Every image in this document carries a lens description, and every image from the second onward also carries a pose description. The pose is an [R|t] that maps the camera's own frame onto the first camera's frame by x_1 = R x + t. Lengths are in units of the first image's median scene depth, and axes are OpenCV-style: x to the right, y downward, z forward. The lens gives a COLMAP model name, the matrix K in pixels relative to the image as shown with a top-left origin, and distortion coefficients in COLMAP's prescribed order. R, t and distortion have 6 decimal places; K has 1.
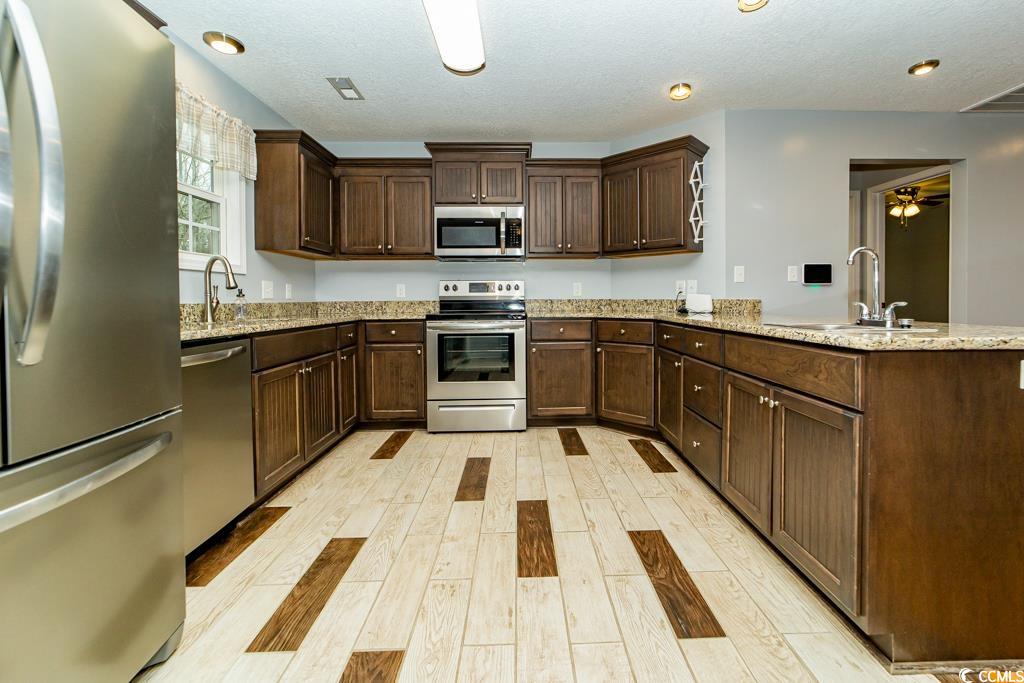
lens RADIAL K [[430.6, 0, 533.1], [0, 430.6, 304.8], [0, 0, 1]] dist [-0.010183, 0.000287]
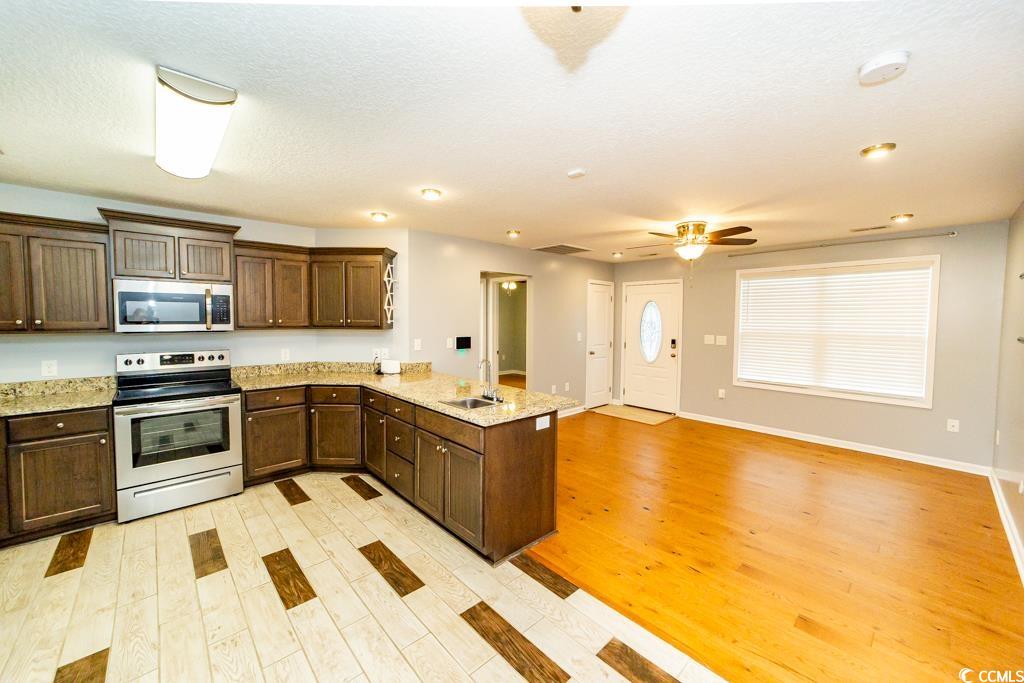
lens RADIAL K [[392.9, 0, 510.1], [0, 392.9, 335.1], [0, 0, 1]] dist [-0.015177, 0.007629]
pose [[0.759908, -0.019829, 0.649728, -0.141217], [-0.000752, 0.999507, 0.031384, -0.147217], [-0.650030, -0.024338, 0.759519, -0.204054]]
